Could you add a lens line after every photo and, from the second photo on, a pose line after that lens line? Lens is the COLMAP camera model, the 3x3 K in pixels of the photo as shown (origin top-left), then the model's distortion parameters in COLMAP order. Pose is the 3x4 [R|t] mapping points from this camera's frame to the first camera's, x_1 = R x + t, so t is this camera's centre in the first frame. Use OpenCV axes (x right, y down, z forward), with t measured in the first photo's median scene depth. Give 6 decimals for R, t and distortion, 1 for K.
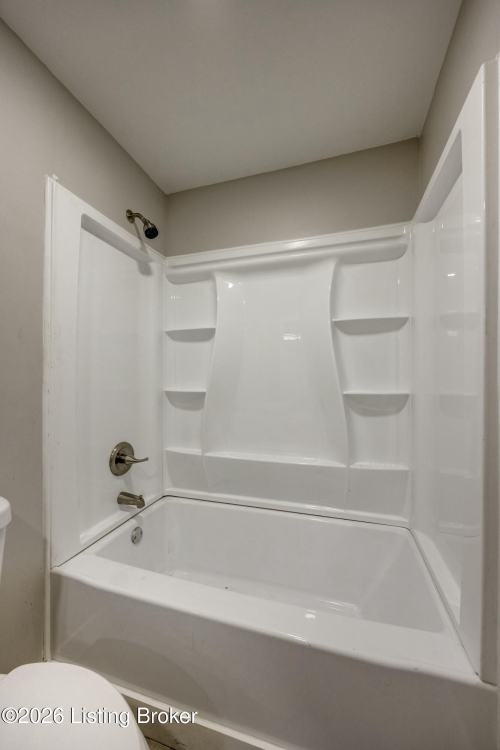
lens RADIAL K [[287.3, 0, 250.0], [0, 287.3, 375.0], [0, 0, 1]] dist [-0.000408, 0.000051]
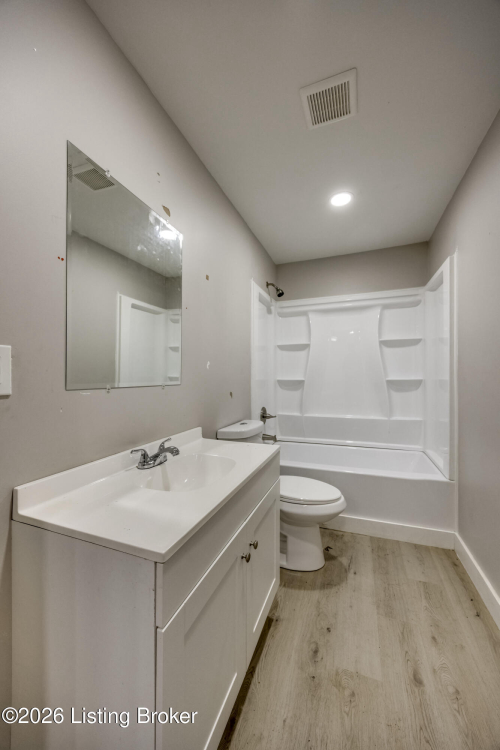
lens RADIAL K [[281.9, 0, 250.0], [0, 281.9, 375.0], [0, 0, 1]] dist [-0.000461, -0.000122]
pose [[0.998297, -0.004524, -0.058165, -0.426188], [0.004822, 0.999976, 0.004975, 0.021150], [0.058142, -0.005247, 0.998295, -0.829626]]
